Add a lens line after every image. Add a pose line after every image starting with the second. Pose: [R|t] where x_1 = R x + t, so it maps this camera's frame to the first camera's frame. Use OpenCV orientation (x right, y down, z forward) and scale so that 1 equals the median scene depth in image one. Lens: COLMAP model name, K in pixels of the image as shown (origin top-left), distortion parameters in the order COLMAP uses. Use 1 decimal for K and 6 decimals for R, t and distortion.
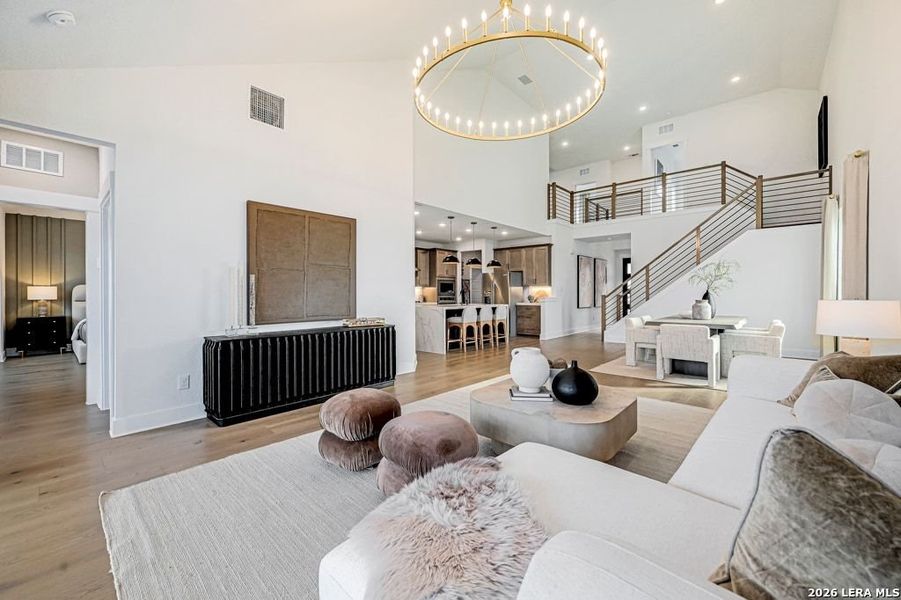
lens RADIAL K [[361.2, 0, 454.0], [0, 361.2, 294.3], [0, 0, 1]] dist [-0.001341, -0.000082]
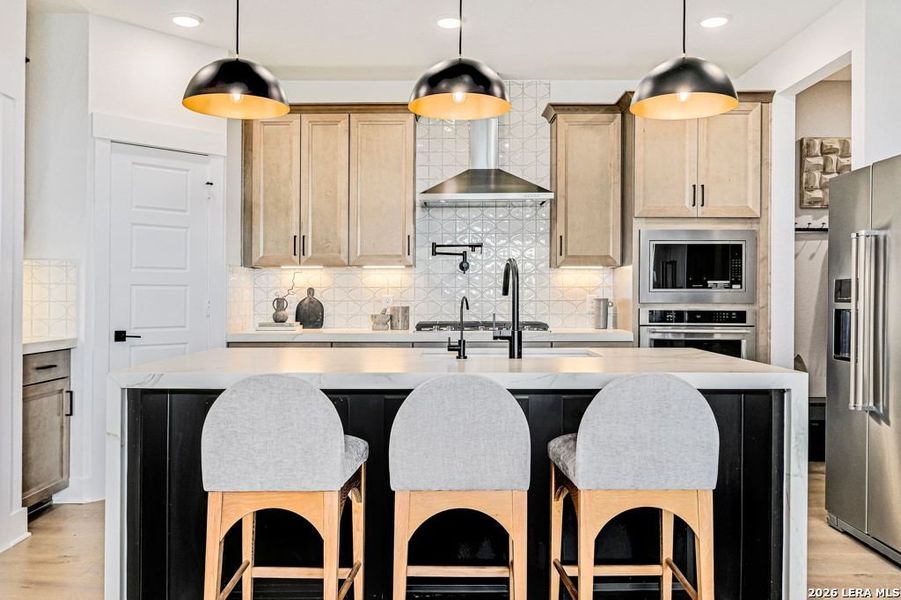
lens RADIAL K [[751.4, 0, 450.5], [0, 751.4, 300.0], [0, 0, 1]] dist [0.002754, 0.001421]
pose [[0.665219, 0.008780, -0.746597, 0.268586], [-0.005649, 0.999961, 0.006727, -0.000245], [0.746627, -0.000257, 0.665243, 0.711573]]
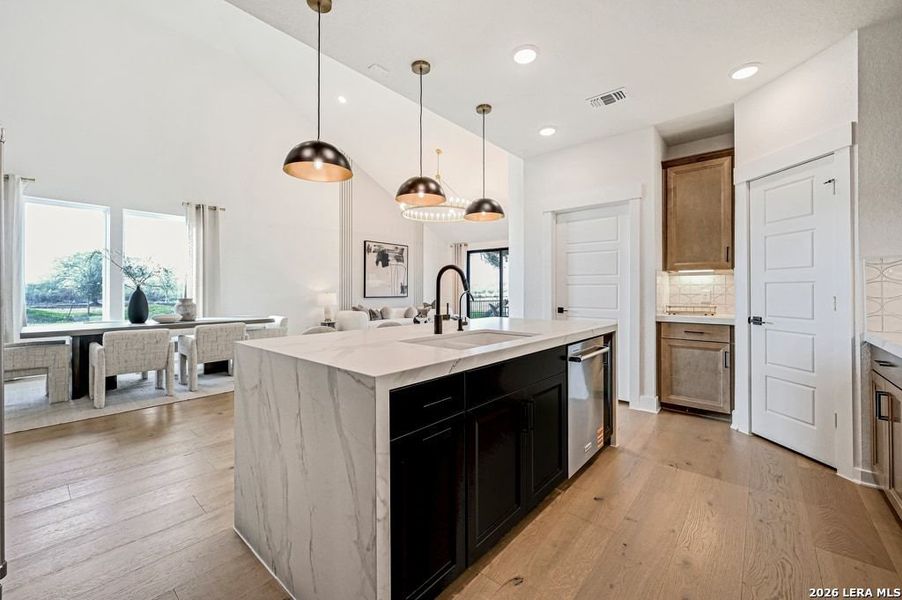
lens RADIAL K [[362.6, 0, 450.7], [0, 362.6, 292.5], [0, 0, 1]] dist [-0.000473, 0.000036]
pose [[-0.999913, 0.005012, -0.012177, 0.030063], [0.004945, 0.999972, 0.005532, -0.001079], [0.012205, 0.005471, -0.999911, 1.203445]]
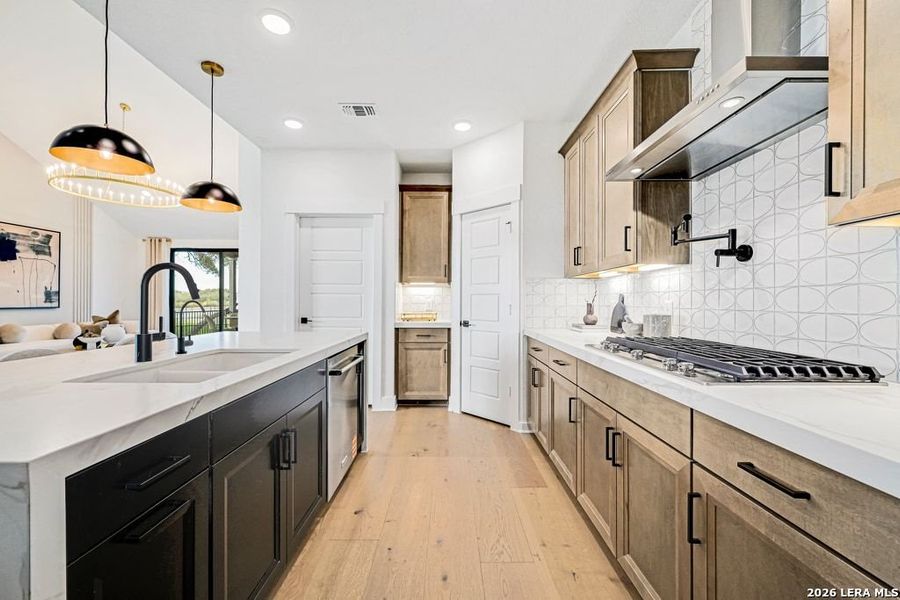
lens RADIAL K [[358.8, 0, 450.5], [0, 358.8, 302.1], [0, 0, 1]] dist [-0.002580, -0.000238]
pose [[-0.744484, 0.004850, -0.667623, 0.041107], [-0.000768, 0.999967, 0.008121, -0.000970], [0.667640, 0.006558, -0.744455, 1.176479]]
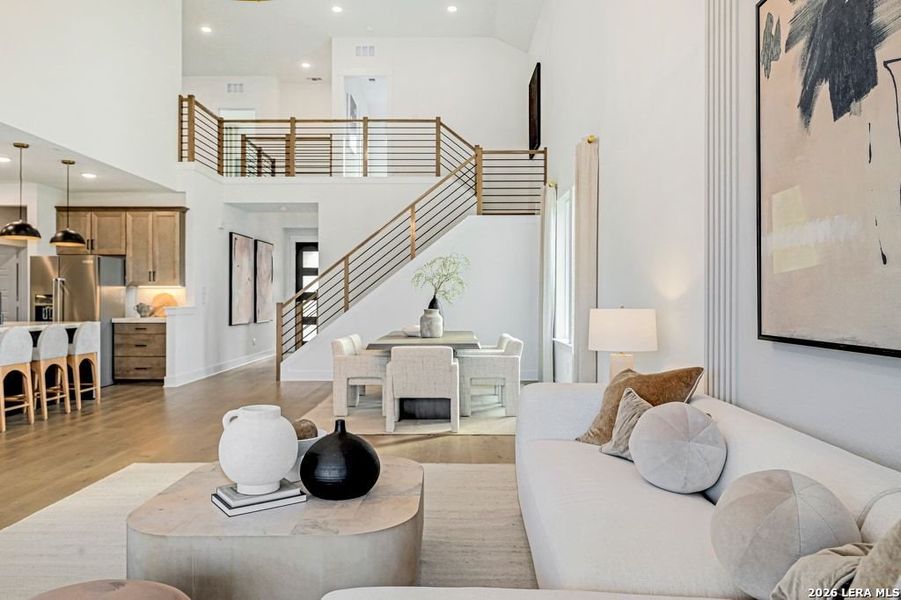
lens RADIAL K [[622.4, 0, 452.1], [0, 622.4, 298.8], [0, 0, 1]] dist [-0.005377, -0.000892]
pose [[0.749460, 0.002645, 0.662044, -0.051077], [-0.000334, 0.999993, -0.003618, -0.000477], [-0.662049, 0.002490, 0.749456, 0.045837]]
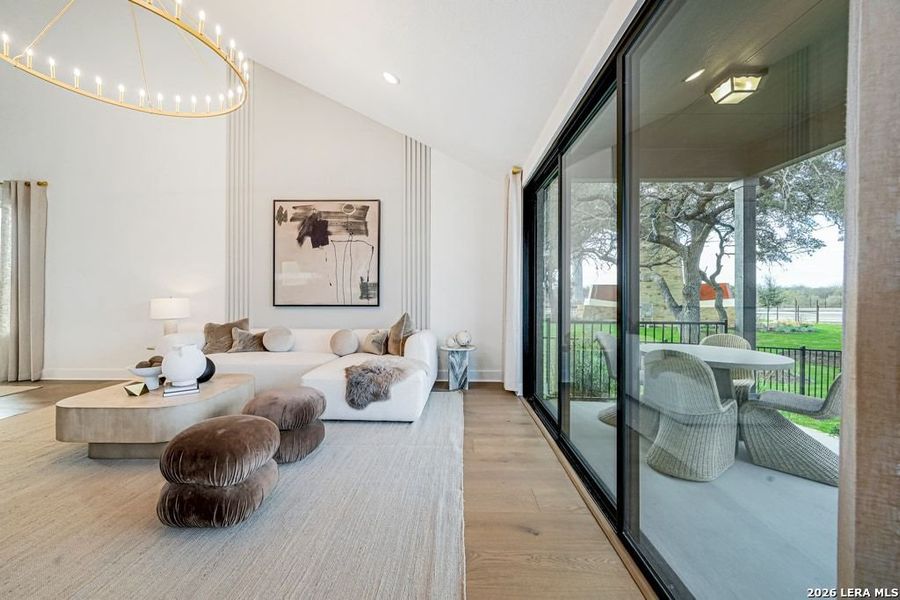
lens RADIAL K [[361.8, 0, 449.7], [0, 361.8, 292.6], [0, 0, 1]] dist [-0.000473, 0.000036]
pose [[-0.651814, 0.005173, 0.758362, -0.334365], [0.002957, 0.999986, -0.004279, 0.000242], [-0.758373, -0.000547, -0.651820, 0.328736]]
